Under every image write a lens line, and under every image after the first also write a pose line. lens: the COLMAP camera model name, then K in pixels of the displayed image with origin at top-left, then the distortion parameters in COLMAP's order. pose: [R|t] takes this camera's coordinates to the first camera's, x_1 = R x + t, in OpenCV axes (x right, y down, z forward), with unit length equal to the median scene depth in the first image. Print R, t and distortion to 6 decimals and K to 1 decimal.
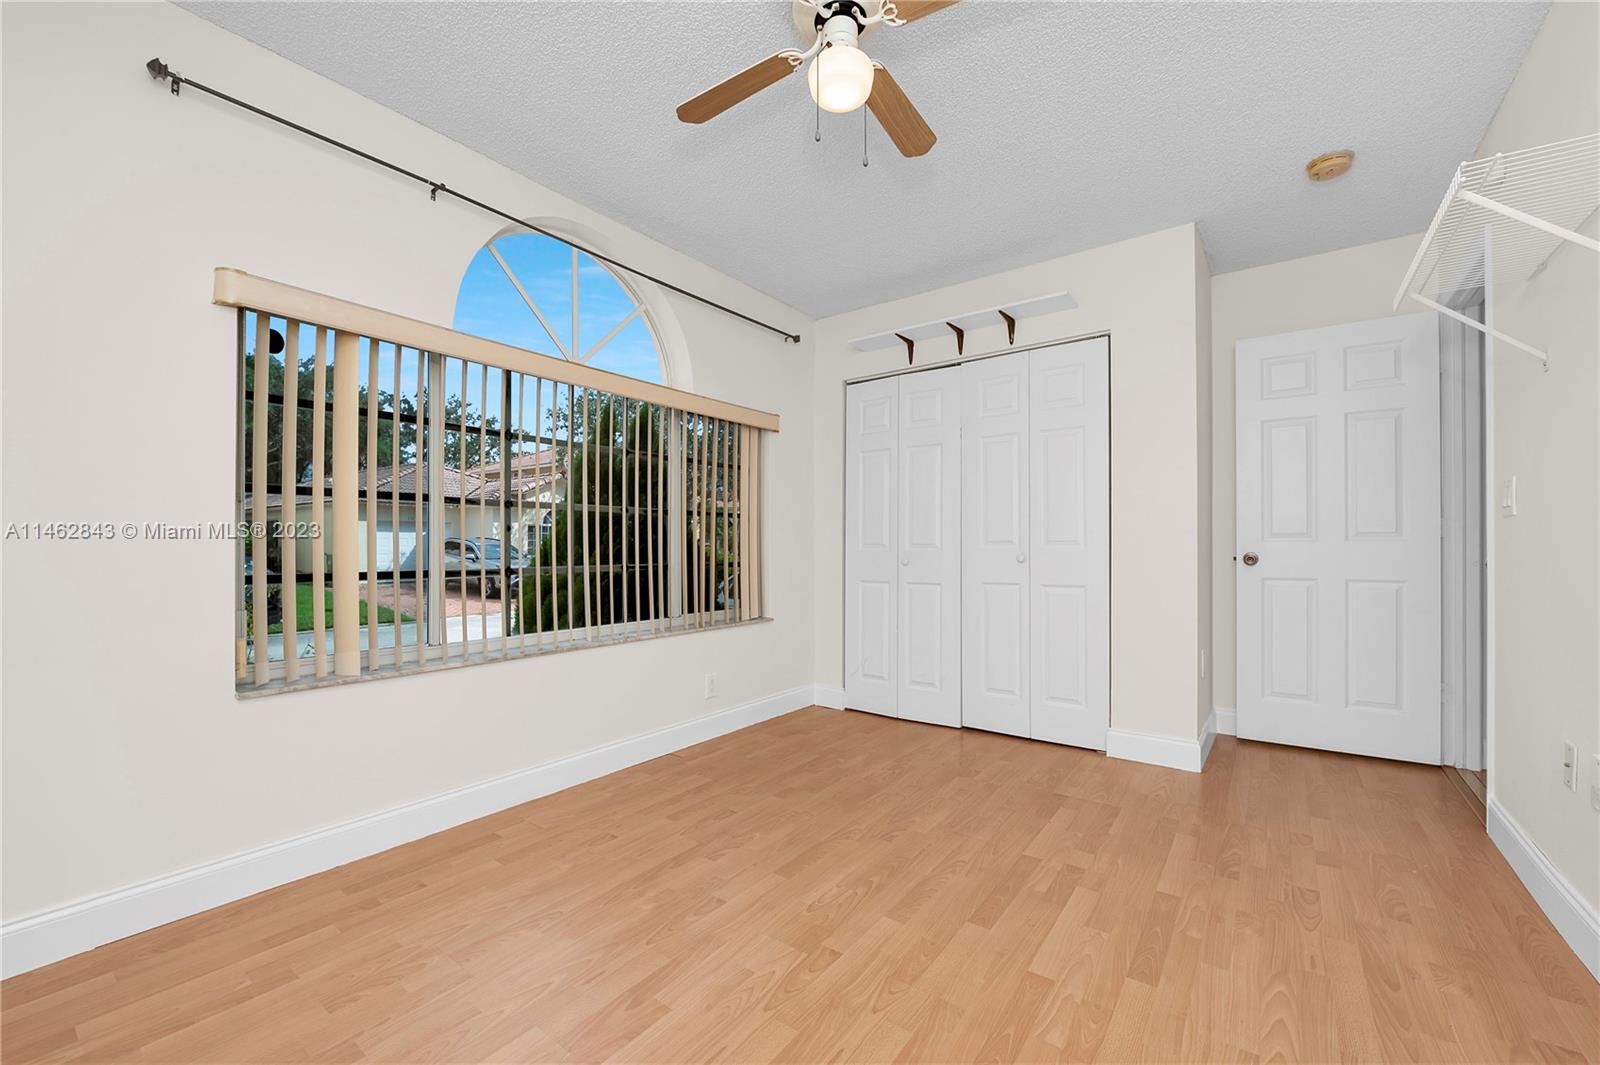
lens RADIAL K [[646.9, 0, 792.8], [0, 646.9, 536.2], [0, 0, 1]] dist [-0.001409, -0.001798]
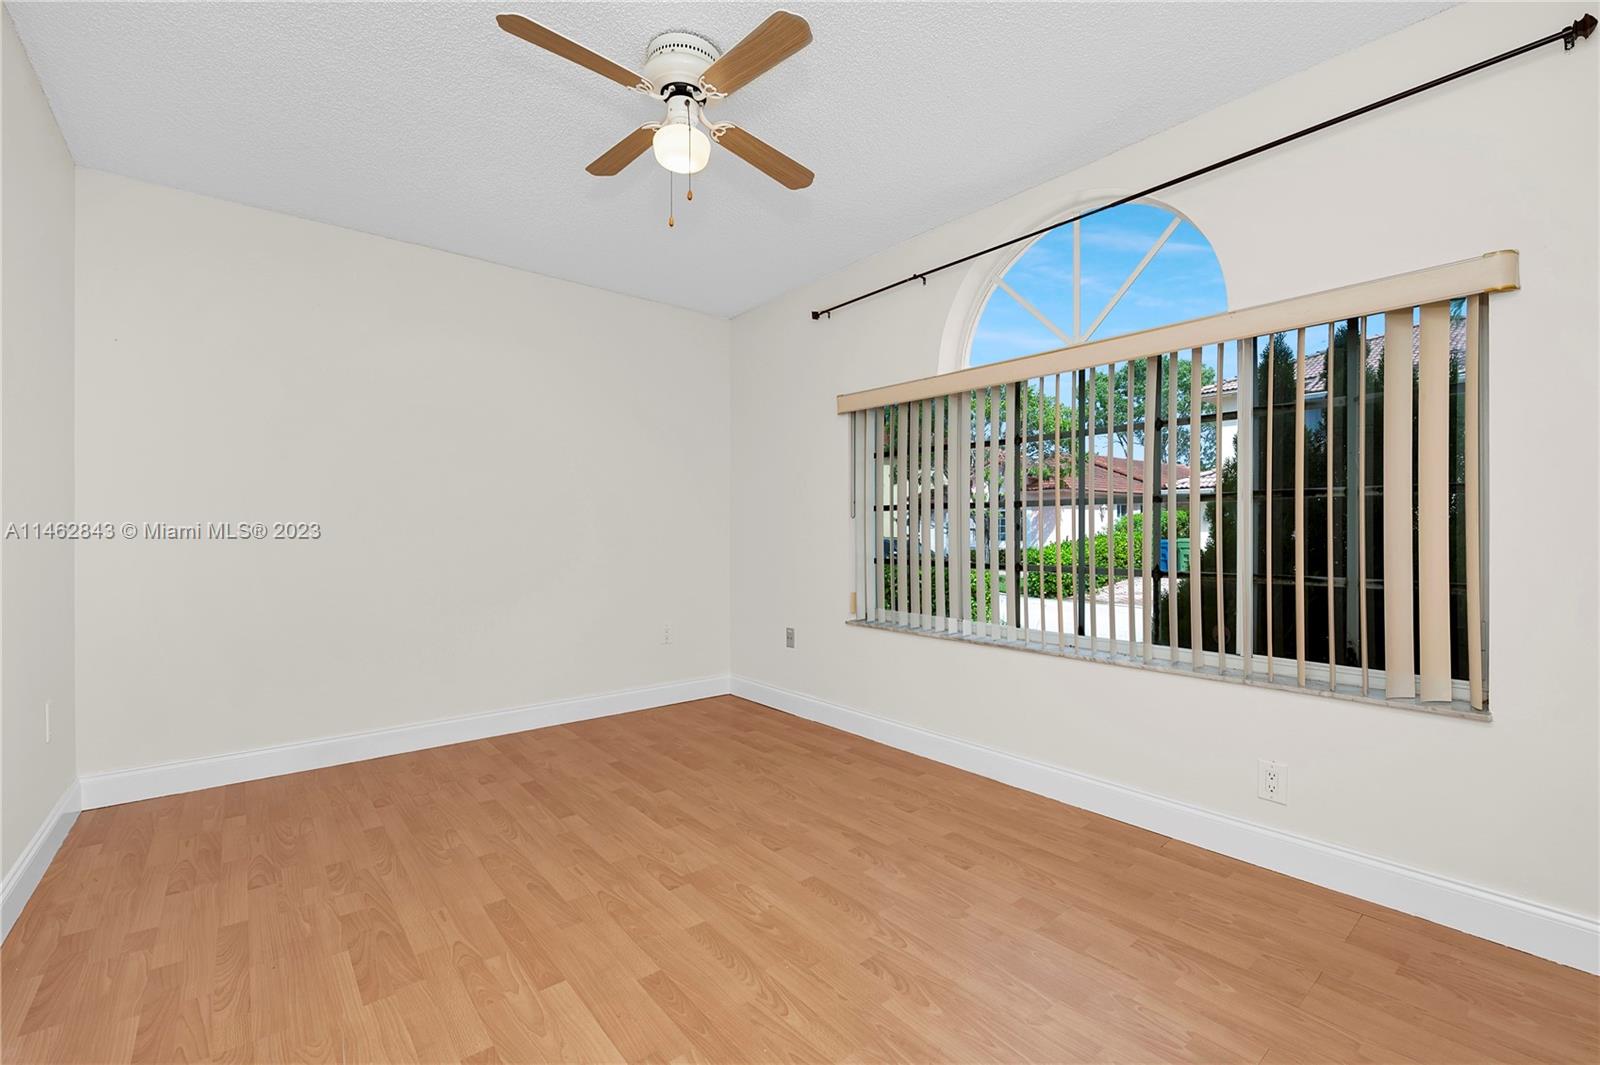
lens RADIAL K [[646.9, 0, 793.3], [0, 646.9, 539.1], [0, 0, 1]] dist [-0.001409, -0.001798]
pose [[-0.224398, 0.007193, -0.974471, 0.726076], [0.018641, 0.999821, 0.003088, -0.008235], [0.974319, -0.017472, -0.224492, 0.911171]]
